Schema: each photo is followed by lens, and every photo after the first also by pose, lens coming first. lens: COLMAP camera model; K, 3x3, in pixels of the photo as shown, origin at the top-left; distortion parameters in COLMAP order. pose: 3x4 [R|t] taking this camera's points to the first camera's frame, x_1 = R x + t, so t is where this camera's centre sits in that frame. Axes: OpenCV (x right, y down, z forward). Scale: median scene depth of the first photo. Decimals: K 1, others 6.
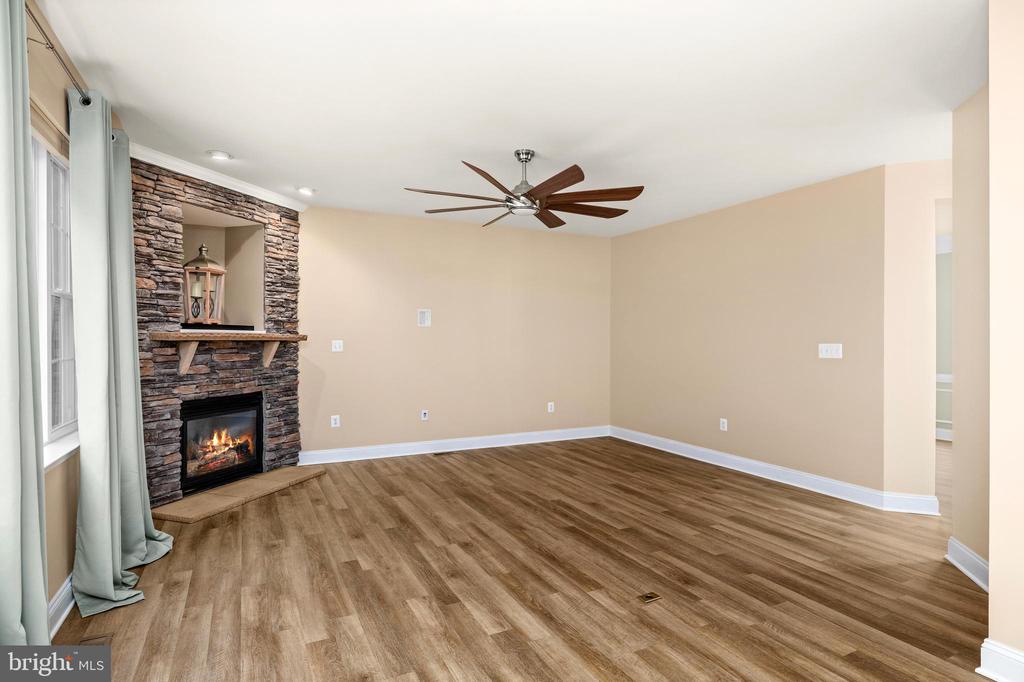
lens RADIAL K [[535.2, 0, 512.0], [0, 535.2, 341.0], [0, 0, 1]] dist [-0.001220, -0.000177]
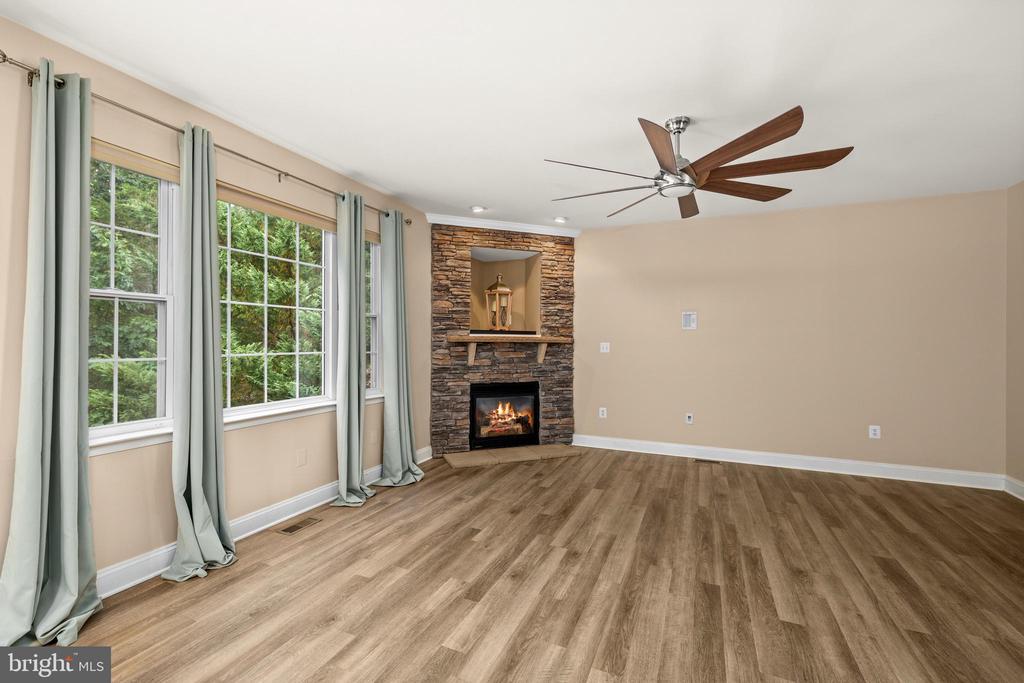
lens RADIAL K [[436.1, 0, 509.8], [0, 436.1, 339.6], [0, 0, 1]] dist [-0.000858, -0.000045]
pose [[0.634801, -0.000702, -0.772676, 0.368307], [-0.007232, 0.999950, -0.006850, 0.000229], [0.772642, 0.009937, 0.634764, 0.335683]]
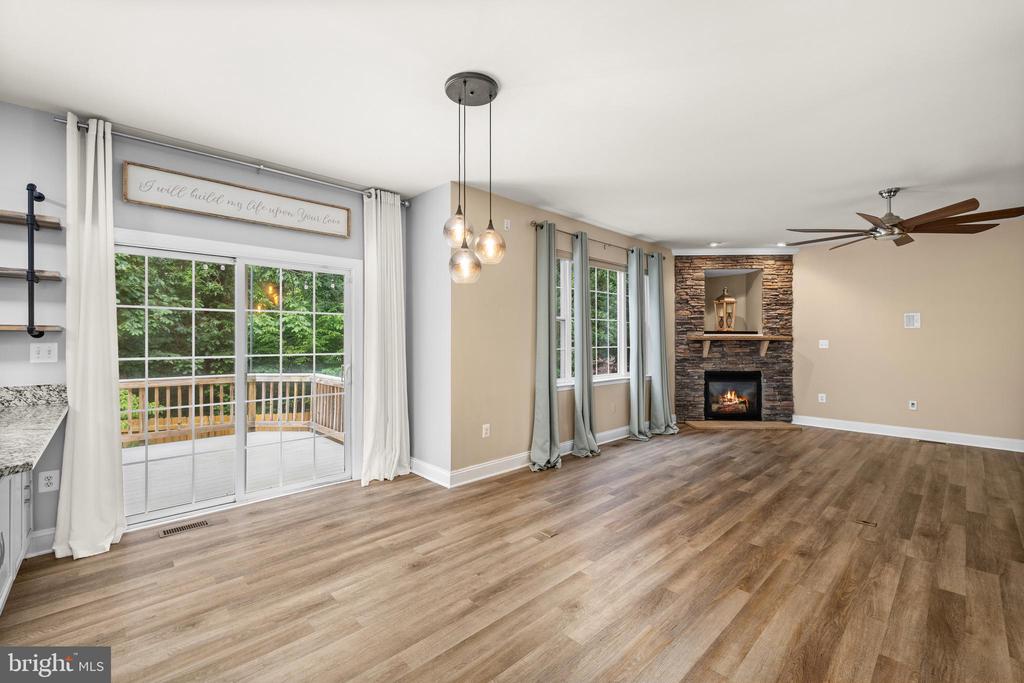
lens RADIAL K [[430.4, 0, 509.3], [0, 430.4, 338.8], [0, 0, 1]] dist [0.000808, 0.000097]
pose [[0.287336, -0.003694, -0.957823, 0.698439], [-0.003554, 0.999982, -0.004922, 0.004987], [0.957823, 0.004819, 0.287318, -0.142380]]
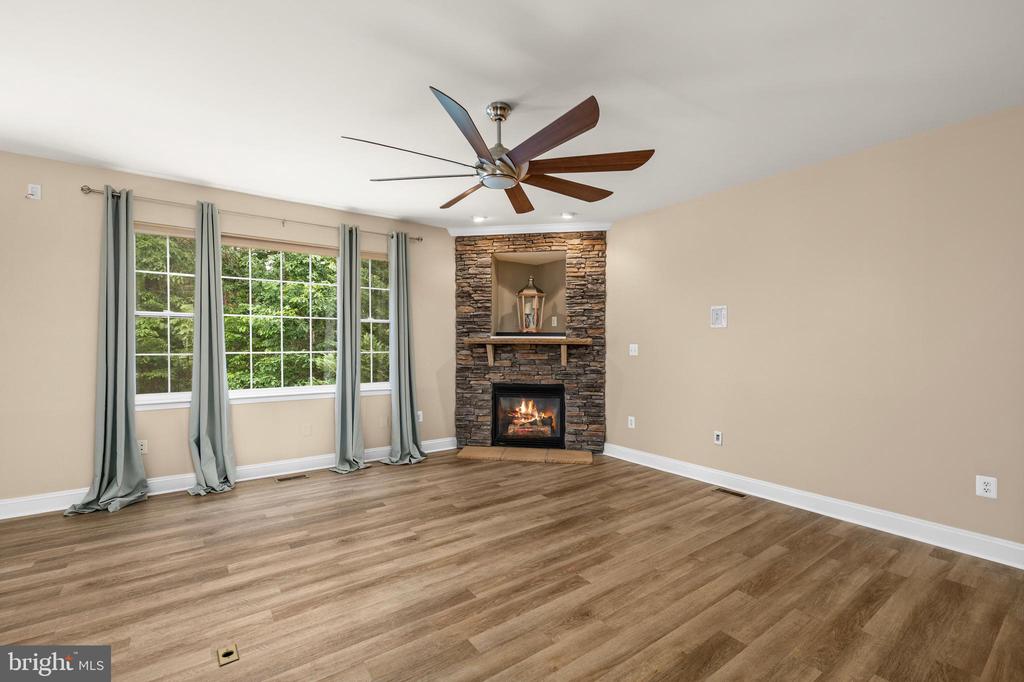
lens RADIAL K [[438.9, 0, 509.6], [0, 438.9, 349.9], [0, 0, 1]] dist [0.001278, 0.000184]
pose [[0.158880, 0.013012, -0.987212, 0.643037], [-0.006482, 0.999905, 0.012136, 0.001097], [0.987277, 0.004471, 0.158949, 0.861391]]
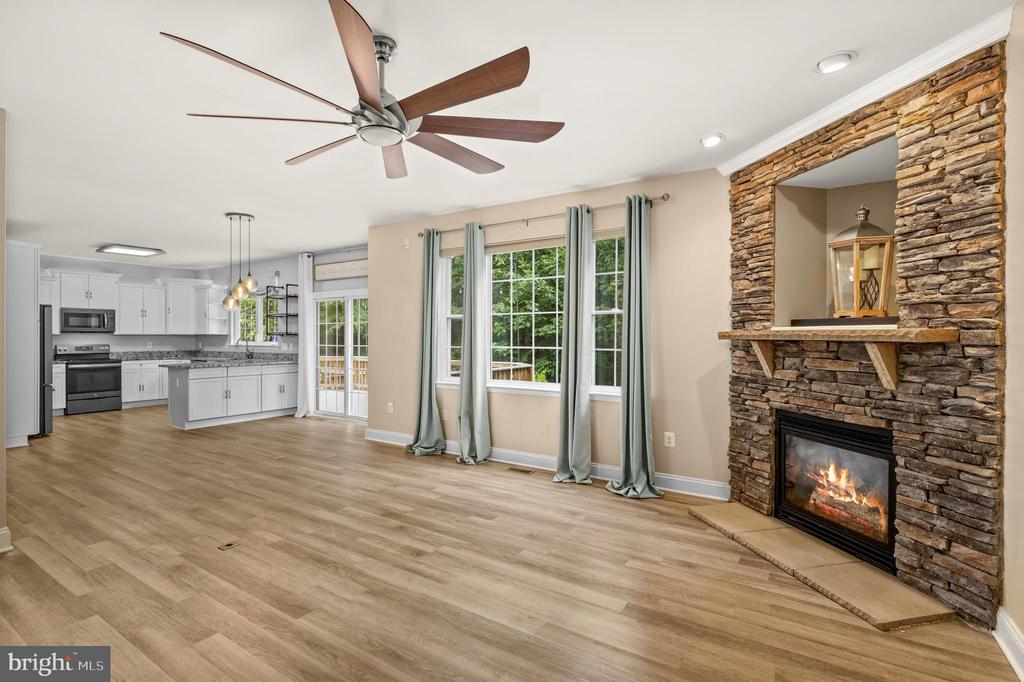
lens RADIAL K [[485.4, 0, 510.5], [0, 485.4, 339.3], [0, 0, 1]] dist [-0.004521, -0.000189]
pose [[-0.861356, -0.001801, -0.507998, 0.173437], [-0.006358, 0.999954, 0.007235, -0.005215], [0.507961, 0.009461, -0.861328, 1.494758]]
